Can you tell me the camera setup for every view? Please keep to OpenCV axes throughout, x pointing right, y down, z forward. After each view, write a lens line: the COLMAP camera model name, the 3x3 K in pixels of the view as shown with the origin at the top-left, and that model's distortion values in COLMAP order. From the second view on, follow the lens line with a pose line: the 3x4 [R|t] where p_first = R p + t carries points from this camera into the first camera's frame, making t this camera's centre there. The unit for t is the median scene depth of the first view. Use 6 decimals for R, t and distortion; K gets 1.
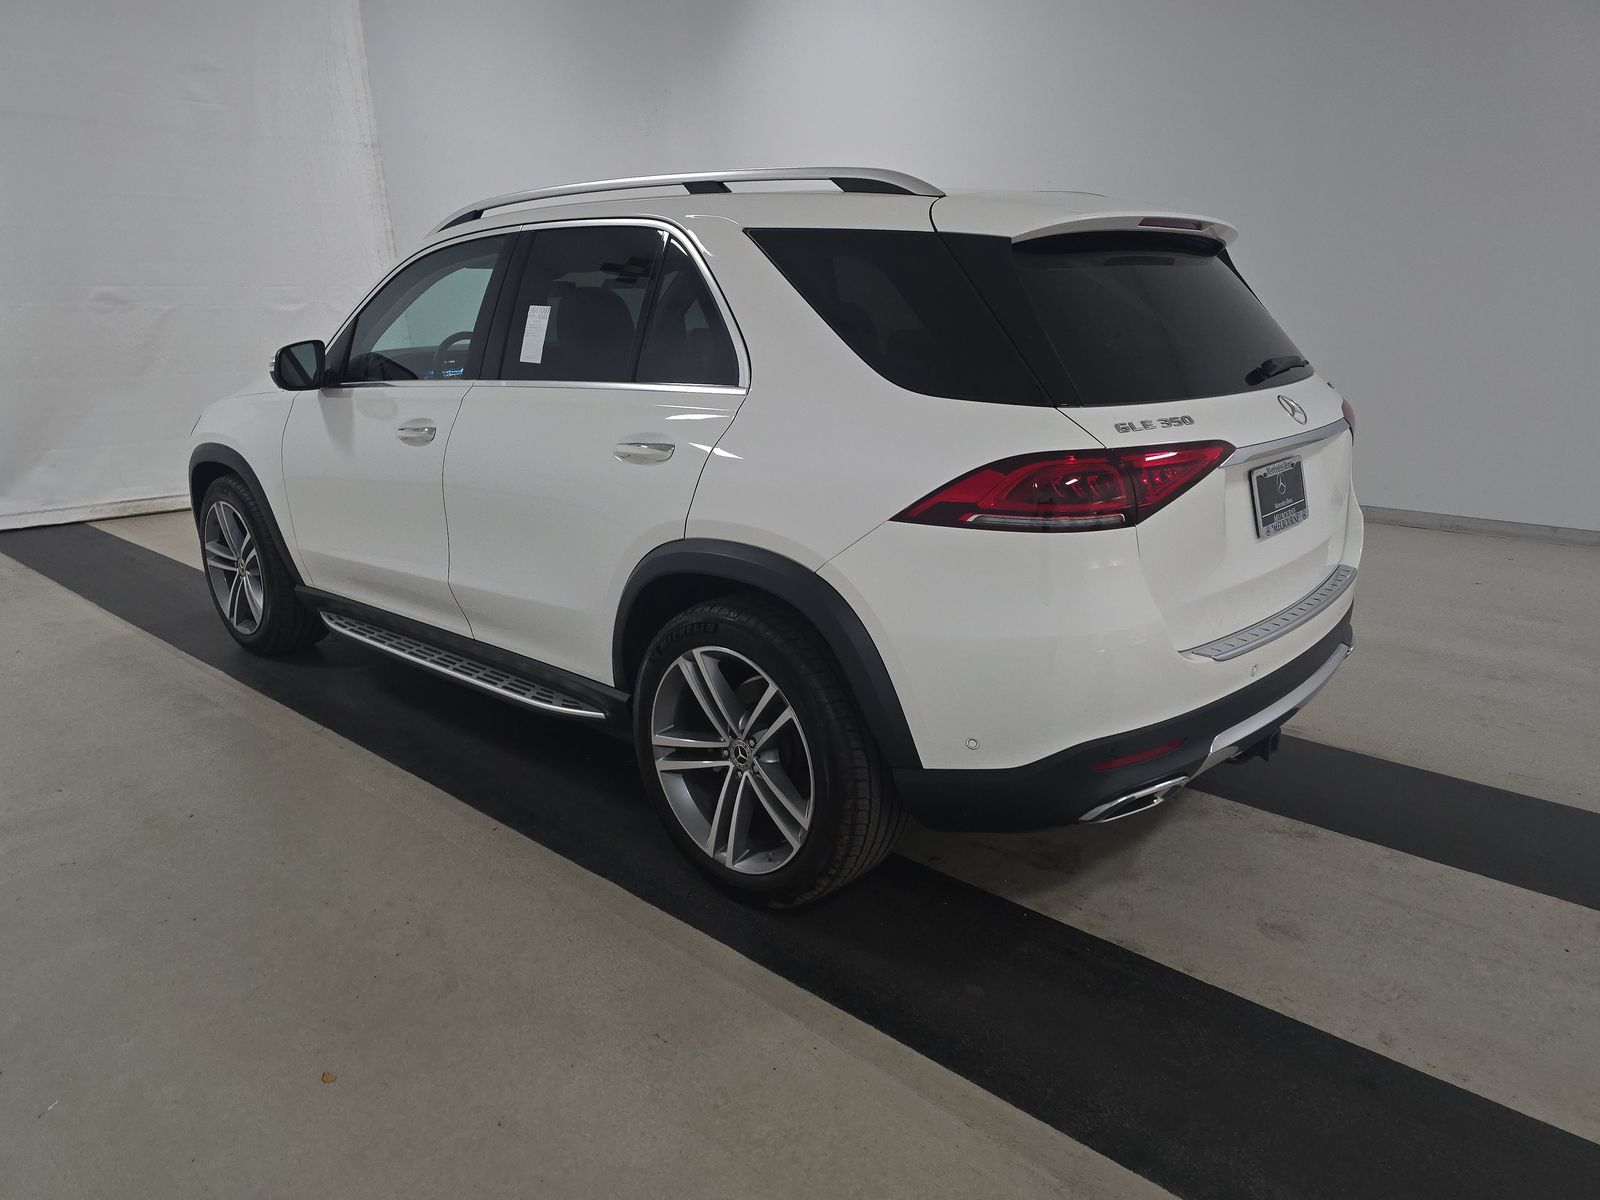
lens RADIAL K [[1087.6, 0, 801.9], [0, 1087.6, 599.5], [0, 0, 1]] dist [0.051495, -0.052988]
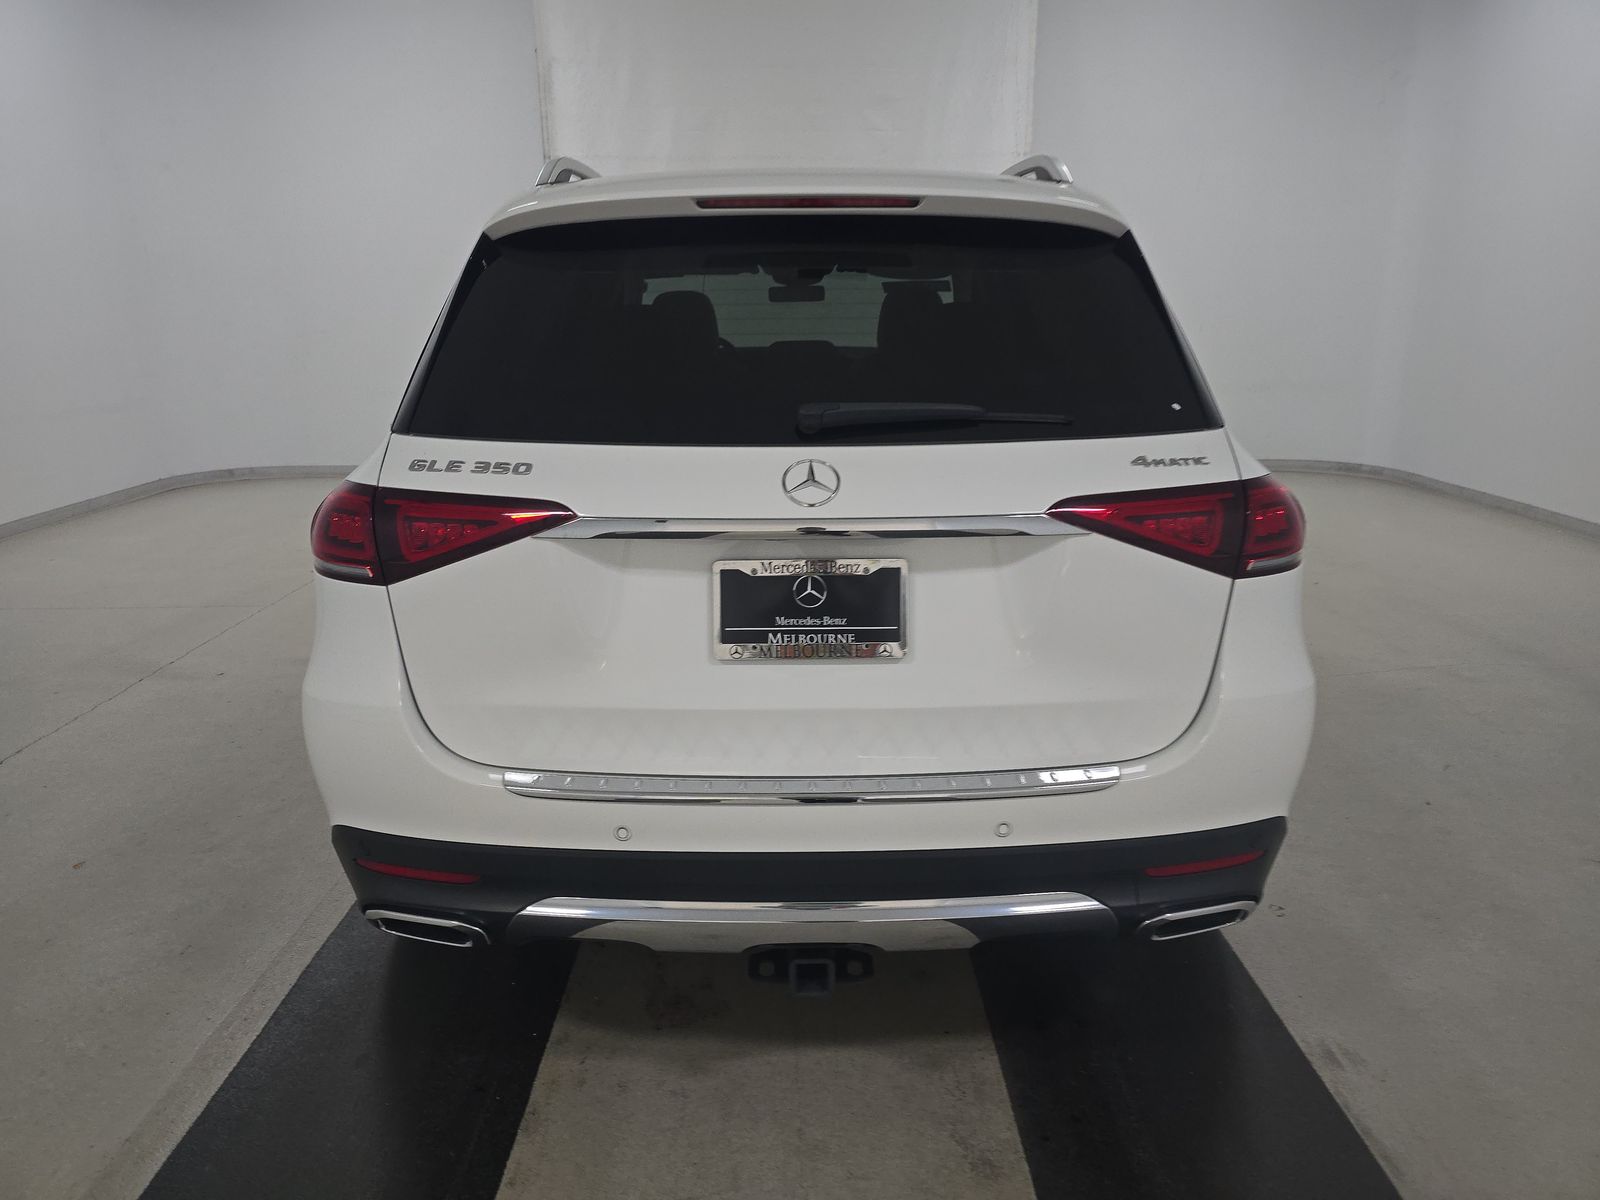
lens RADIAL K [[1087.6, 0, 801.9], [0, 1087.6, 599.5], [0, 0, 1]] dist [0.051495, -0.052988]
pose [[0.676203, 0.203062, -0.708177, 0.916928], [-0.204712, 0.975198, 0.084158, -0.159088], [0.707702, 0.088064, 0.701001, 0.550270]]
